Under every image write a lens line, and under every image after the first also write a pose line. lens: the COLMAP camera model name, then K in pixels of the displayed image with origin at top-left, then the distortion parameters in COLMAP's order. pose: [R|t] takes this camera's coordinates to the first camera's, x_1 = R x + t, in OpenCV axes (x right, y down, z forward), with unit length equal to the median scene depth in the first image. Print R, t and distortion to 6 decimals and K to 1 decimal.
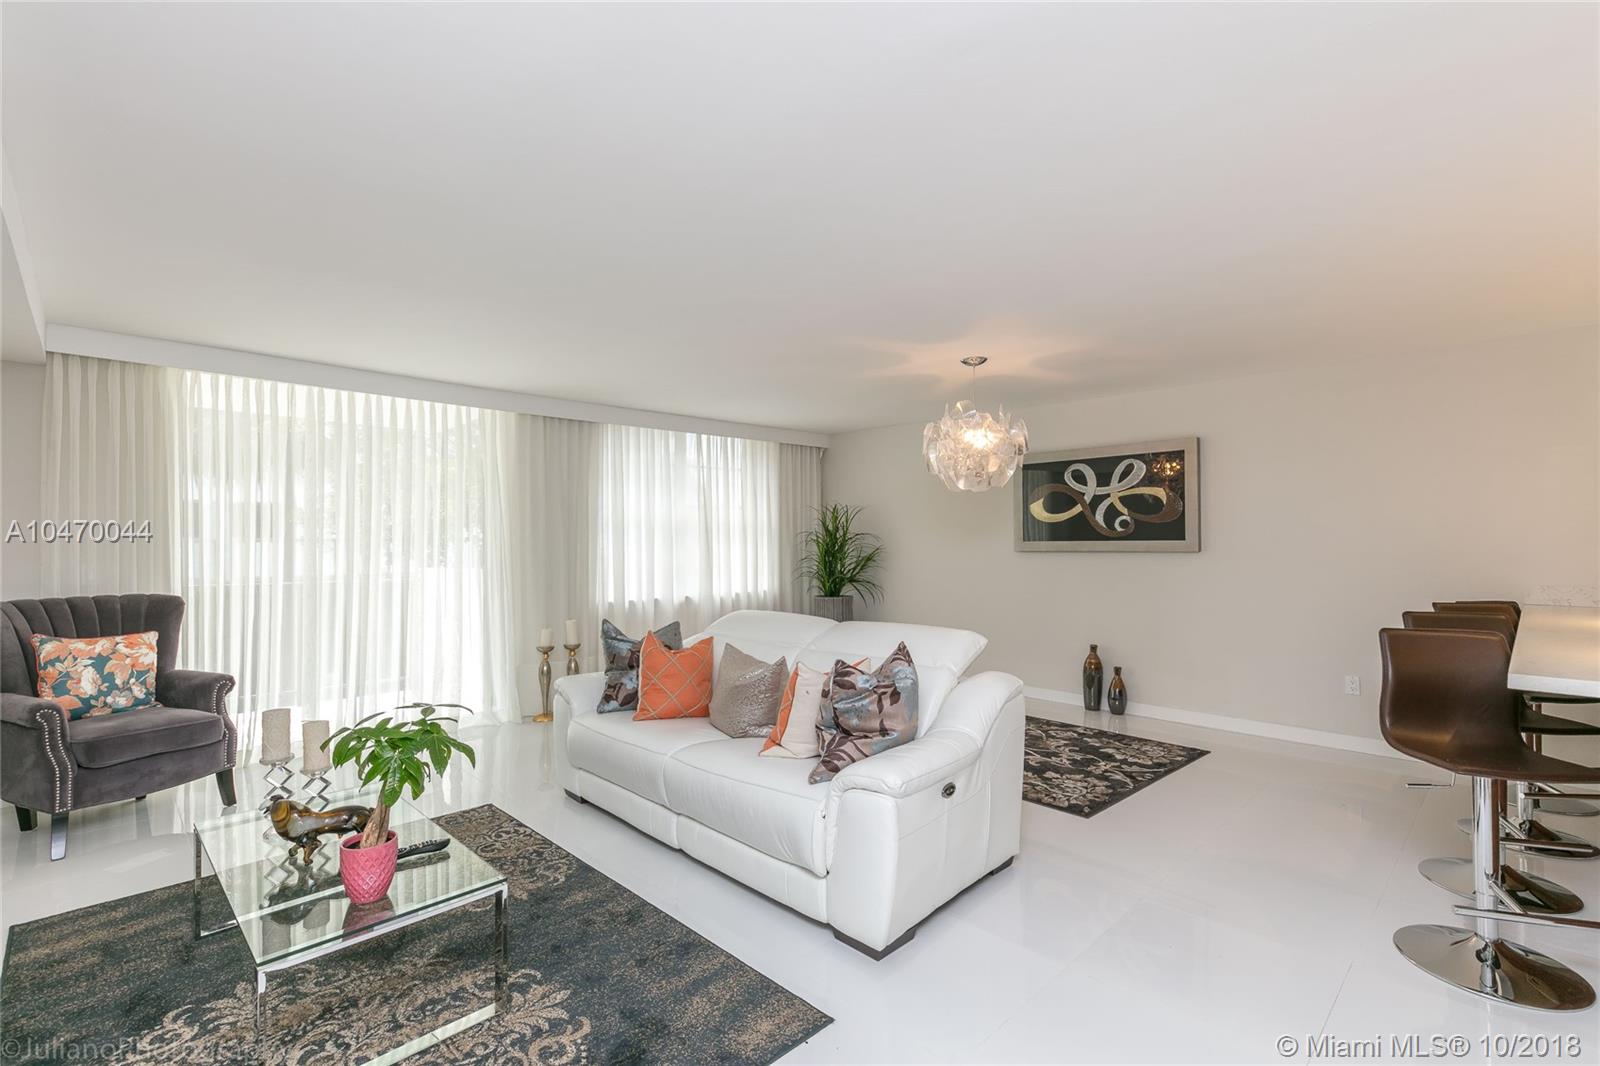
lens RADIAL K [[726.3, 0, 808.1], [0, 726.3, 539.5], [0, 0, 1]] dist [0.005740, -0.001373]
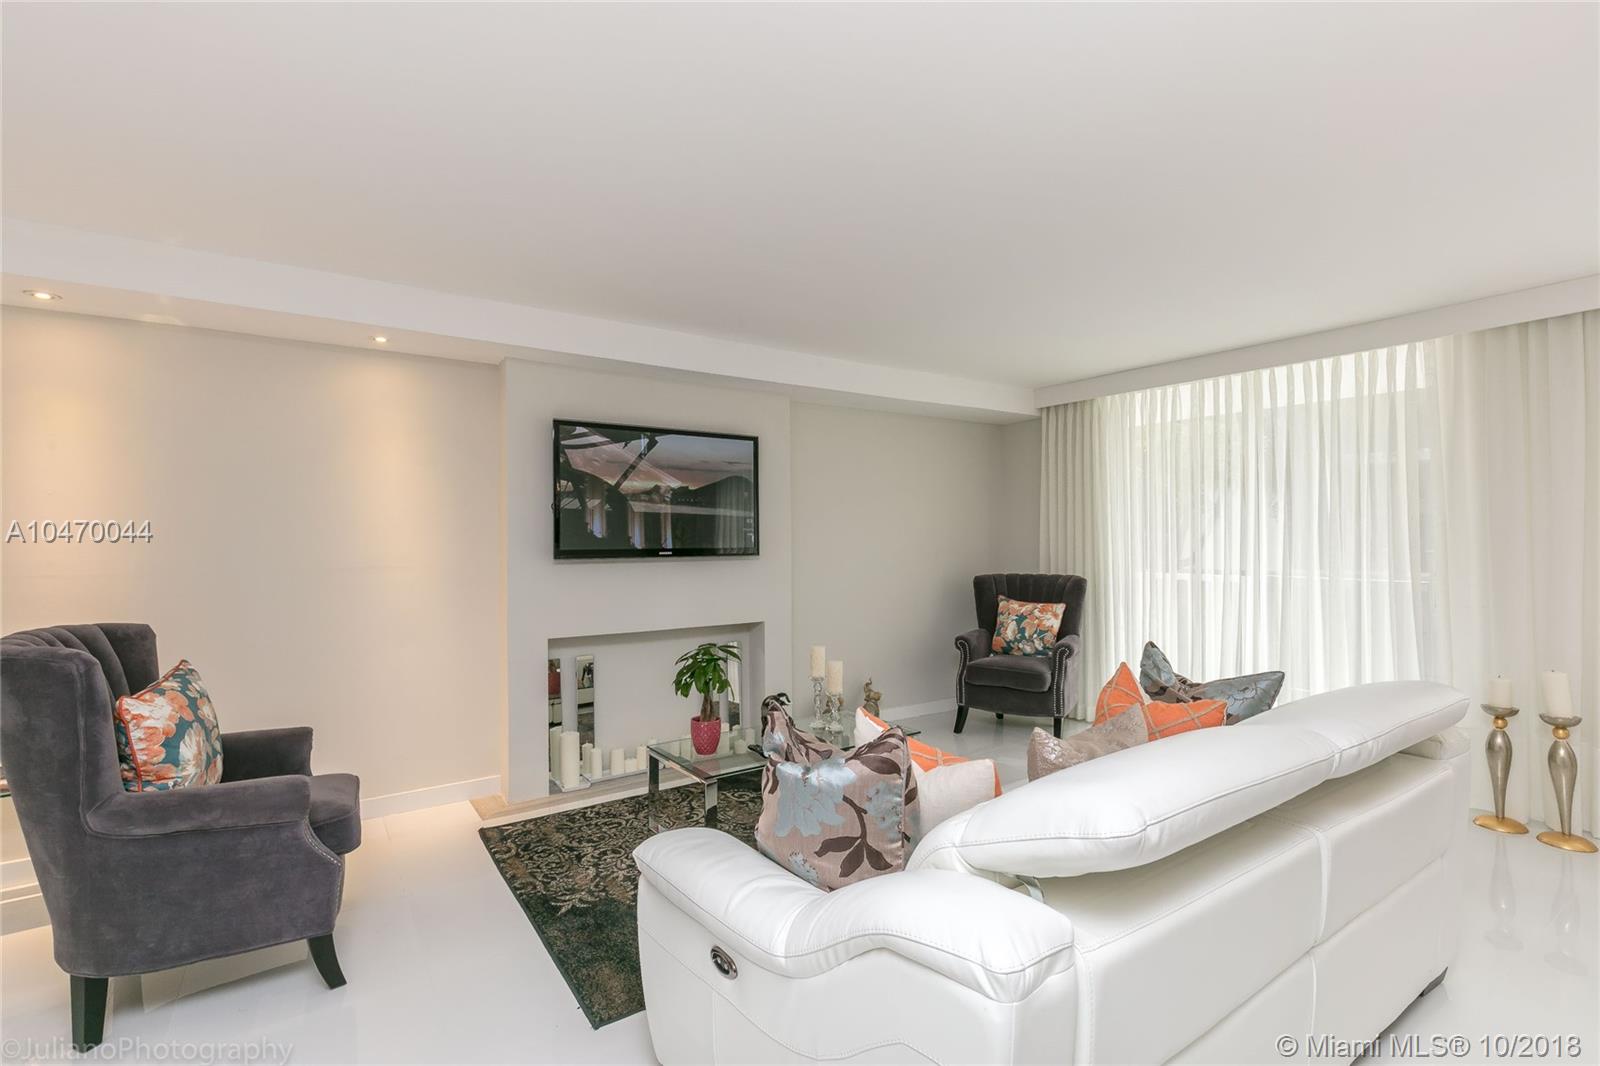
lens RADIAL K [[726.3, 0, 785.8], [0, 726.3, 540.4], [0, 0, 1]] dist [0.005740, -0.001373]
pose [[-0.199186, 0.007878, -0.979930, 0.396733], [0.011354, 0.999919, 0.005731, -0.001504], [0.979896, -0.009984, -0.199259, 0.610090]]
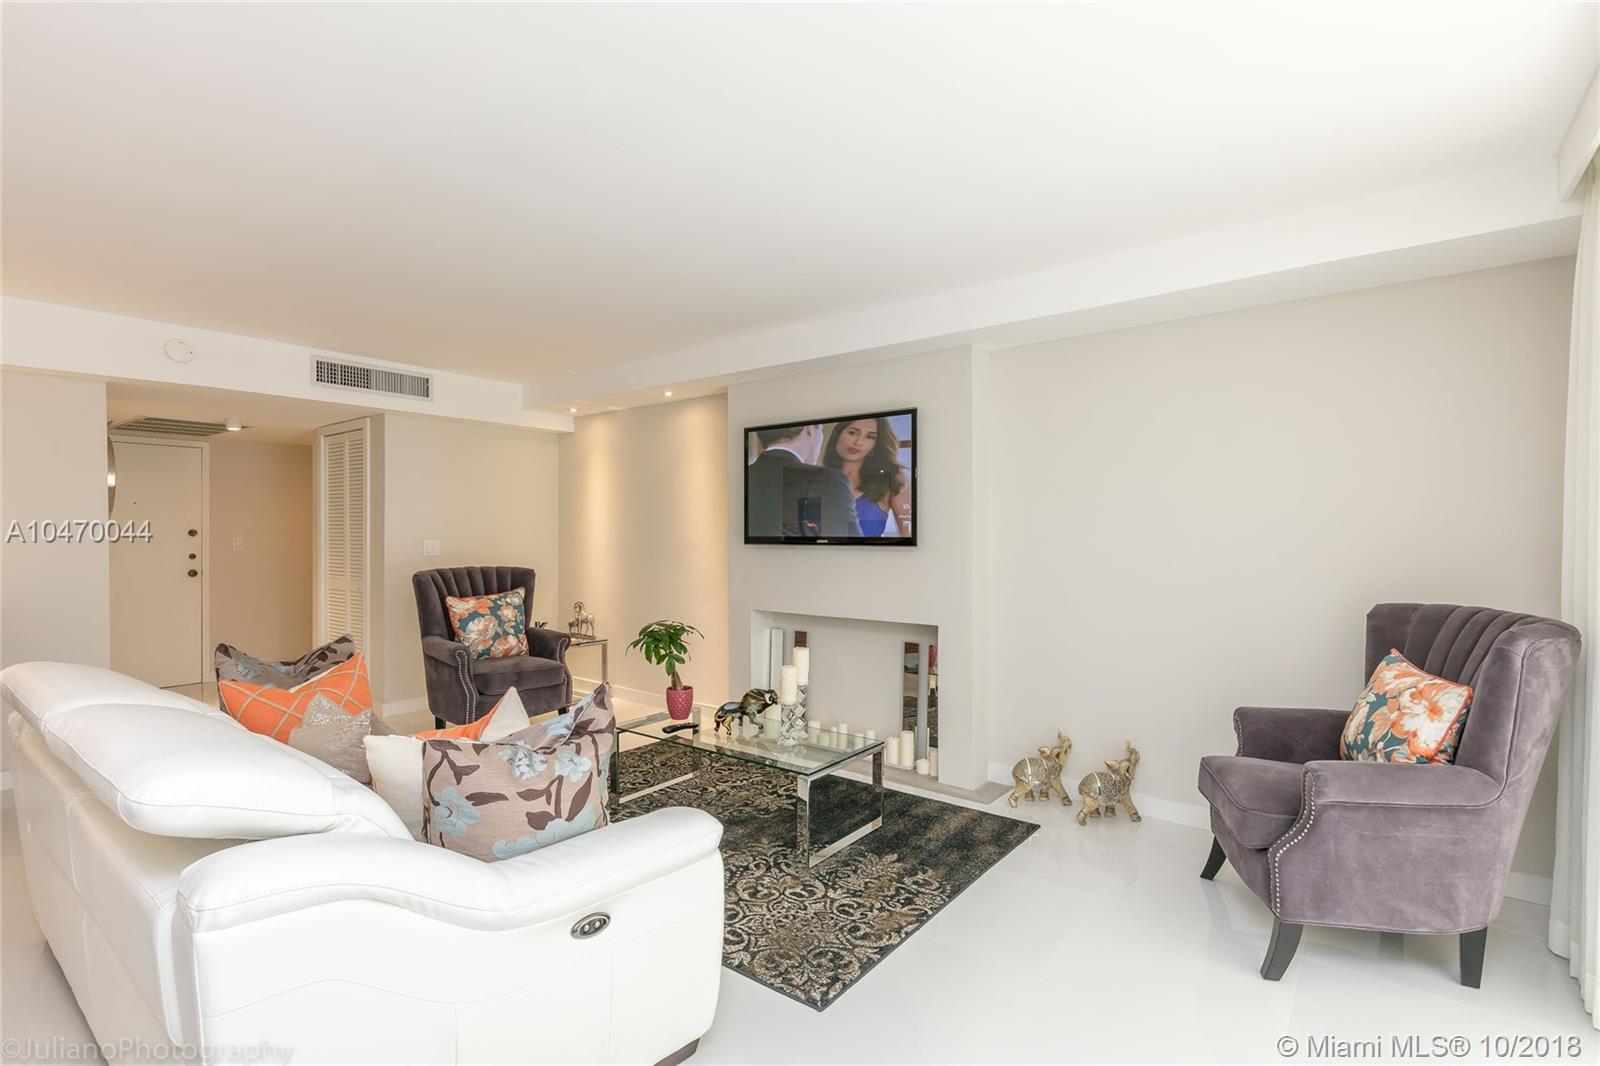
lens RADIAL K [[763.7, 0, 772.1], [0, 763.7, 533.9], [0, 0, 1]] dist [0.007368, 0.000187]
pose [[-0.995809, 0.007663, -0.091139, -0.266646], [0.007783, 0.999969, -0.000962, 0.008145], [0.091129, -0.001667, -0.995838, 1.203941]]
